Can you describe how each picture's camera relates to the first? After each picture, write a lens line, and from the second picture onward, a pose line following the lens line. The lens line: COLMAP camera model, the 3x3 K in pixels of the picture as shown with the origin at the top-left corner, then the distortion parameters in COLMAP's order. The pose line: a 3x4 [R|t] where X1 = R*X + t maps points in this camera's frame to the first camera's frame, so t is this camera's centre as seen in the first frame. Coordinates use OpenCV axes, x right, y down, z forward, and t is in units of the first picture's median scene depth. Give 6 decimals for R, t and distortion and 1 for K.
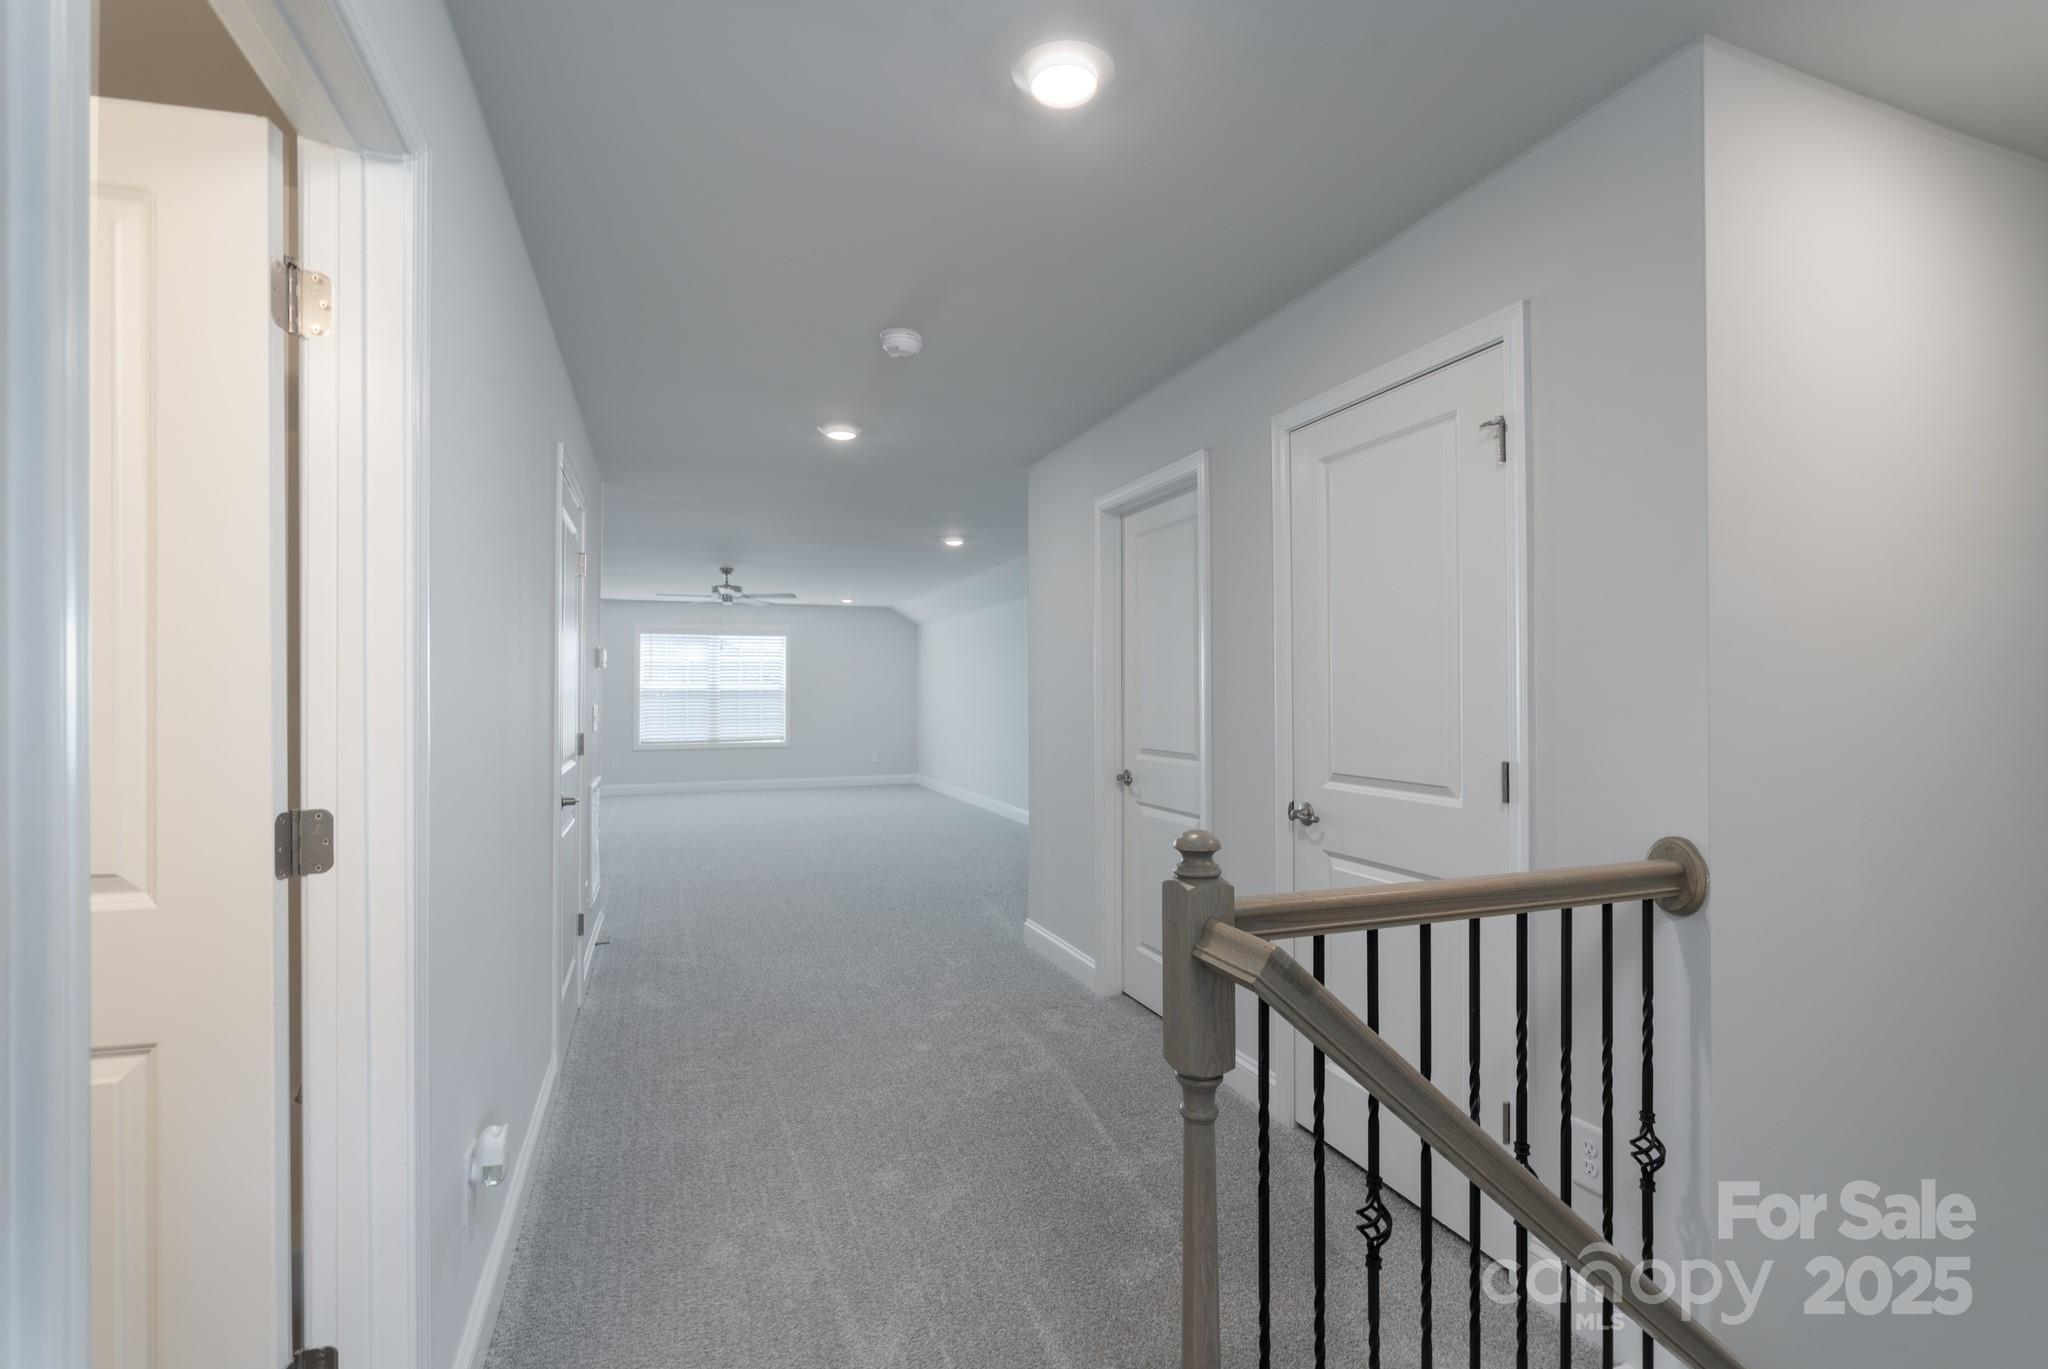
lens RADIAL K [[918.5, 0, 1023.9], [0, 918.5, 686.4], [0, 0, 1]] dist [-0.003520, -0.000393]
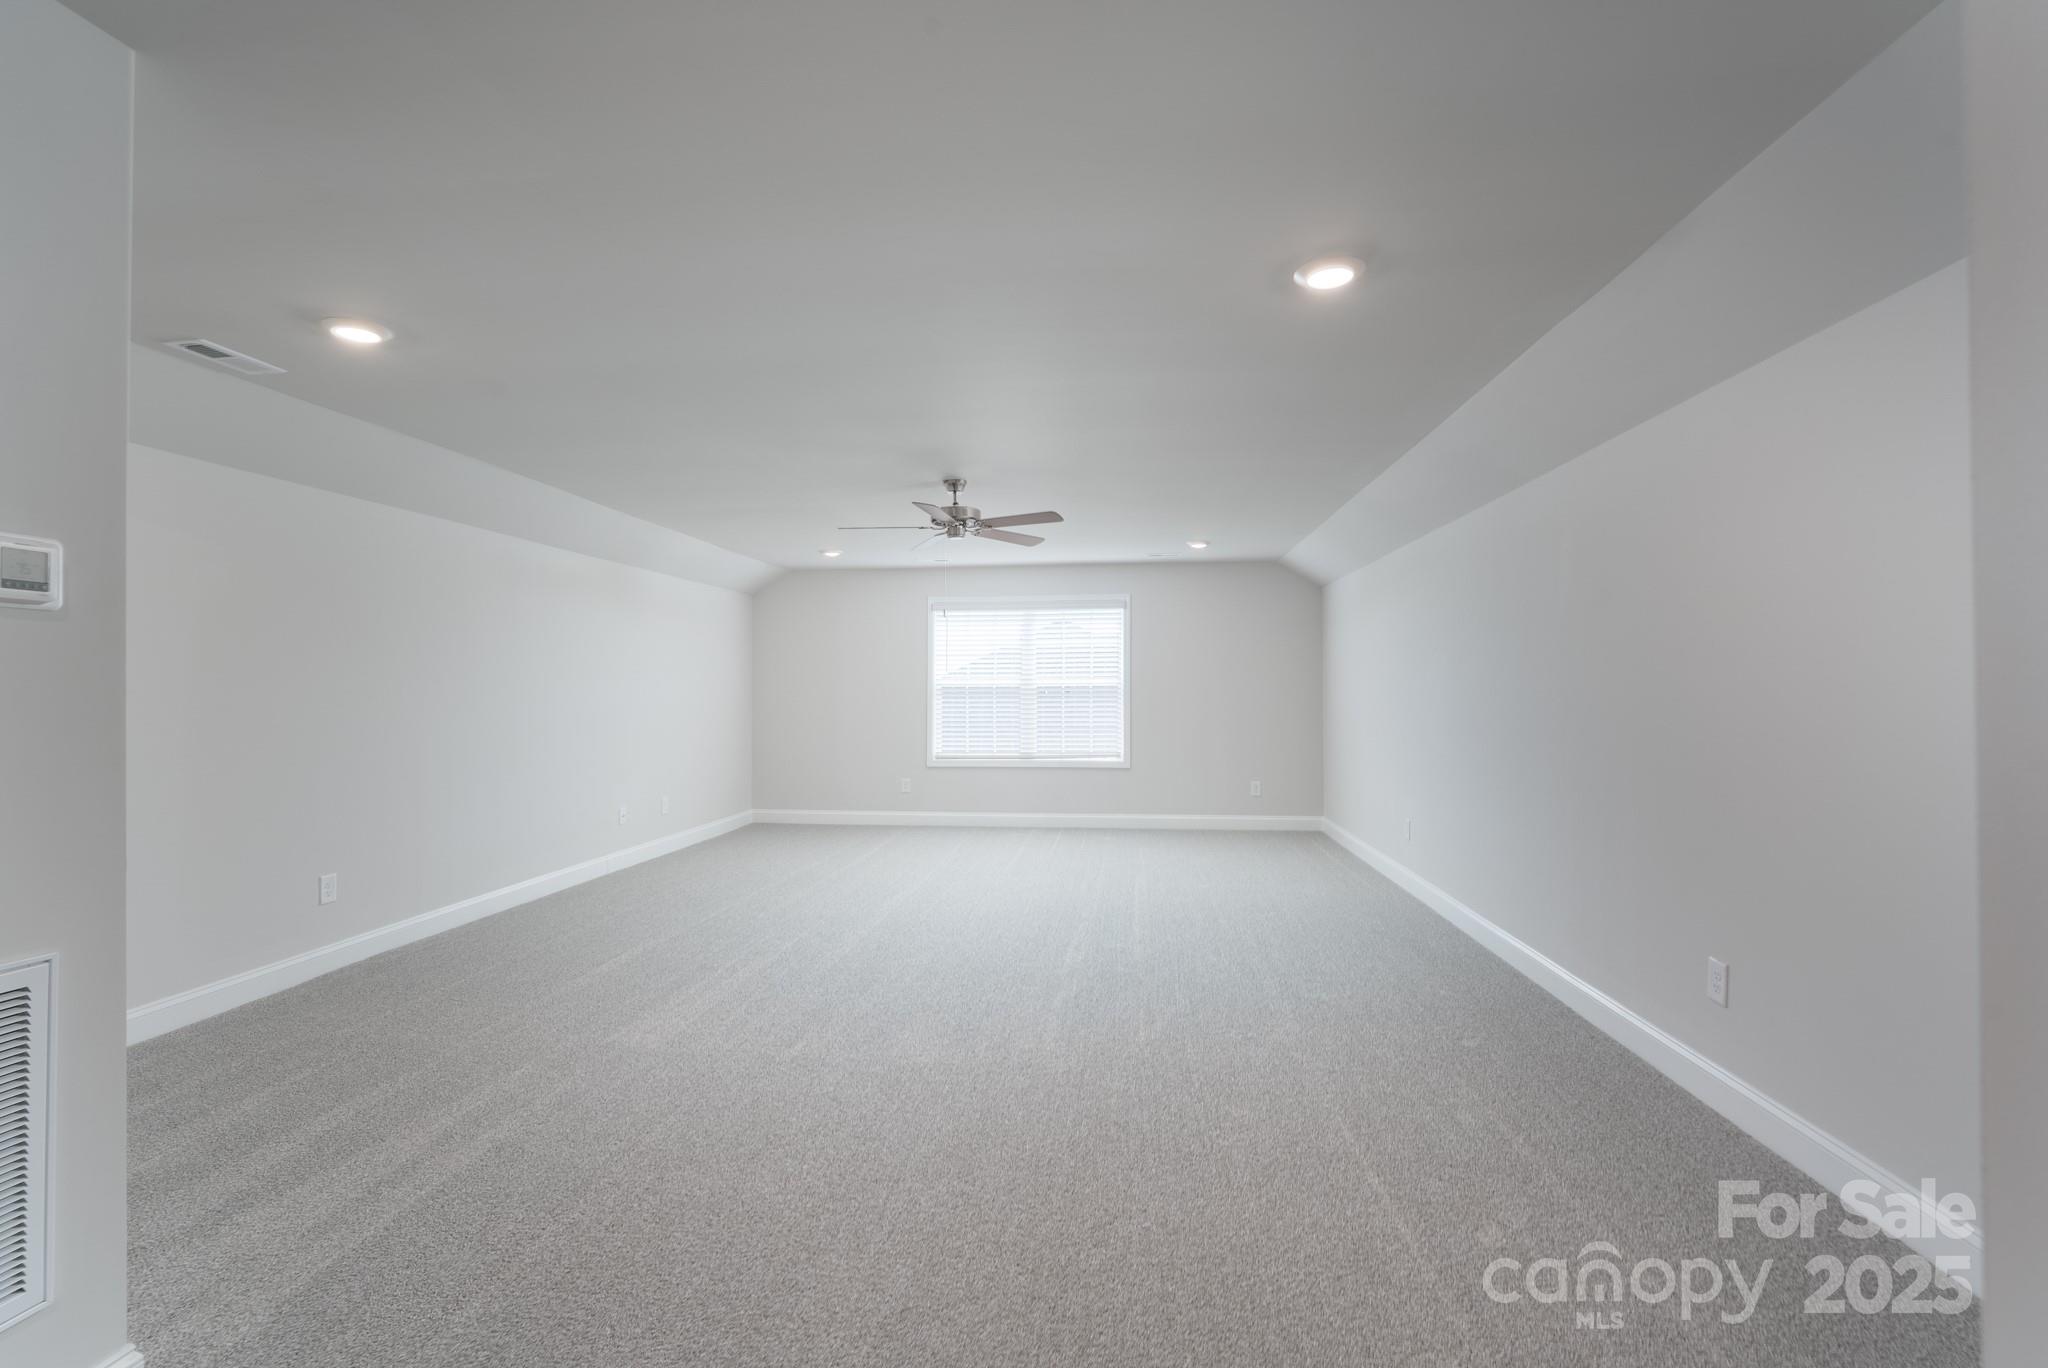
lens RADIAL K [[918.5, 0, 1027.8], [0, 918.5, 671.4], [0, 0, 1]] dist [-0.003520, -0.000393]
pose [[0.893331, -0.006847, -0.449347, -0.012685], [0.001456, 0.999923, -0.012341, 0.000868], [0.449397, 0.010371, 0.893272, 0.354707]]
